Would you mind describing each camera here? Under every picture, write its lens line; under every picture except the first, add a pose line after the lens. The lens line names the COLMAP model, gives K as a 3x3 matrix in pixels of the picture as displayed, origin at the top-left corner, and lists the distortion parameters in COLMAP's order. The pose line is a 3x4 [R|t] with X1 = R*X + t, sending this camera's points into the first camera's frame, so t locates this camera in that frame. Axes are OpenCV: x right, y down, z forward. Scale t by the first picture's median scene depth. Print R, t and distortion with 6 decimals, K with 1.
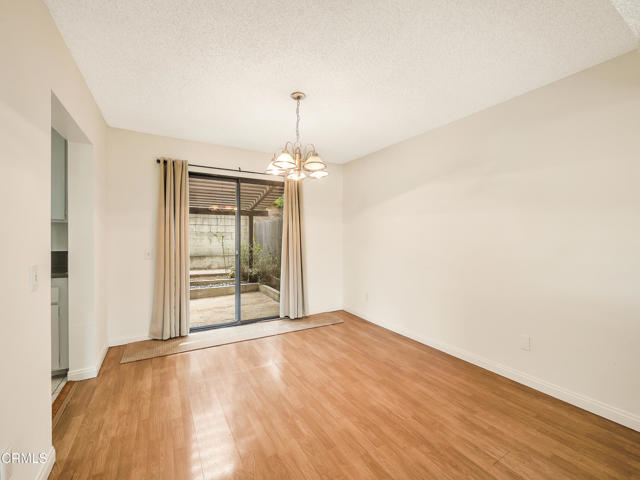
lens RADIAL K [[276.6, 0, 319.7], [0, 276.6, 237.8], [0, 0, 1]] dist [-0.002221, 0.000250]
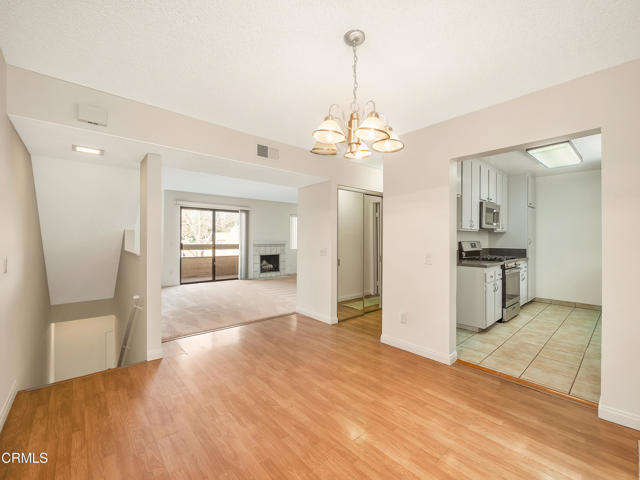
lens RADIAL K [[276.6, 0, 319.7], [0, 276.6, 237.8], [0, 0, 1]] dist [-0.002221, 0.000250]
pose [[-0.982034, -0.010587, -0.188407, 0.156428], [-0.010722, 0.999942, -0.000302, -0.007418], [0.188399, 0.001724, -0.982091, 1.910389]]
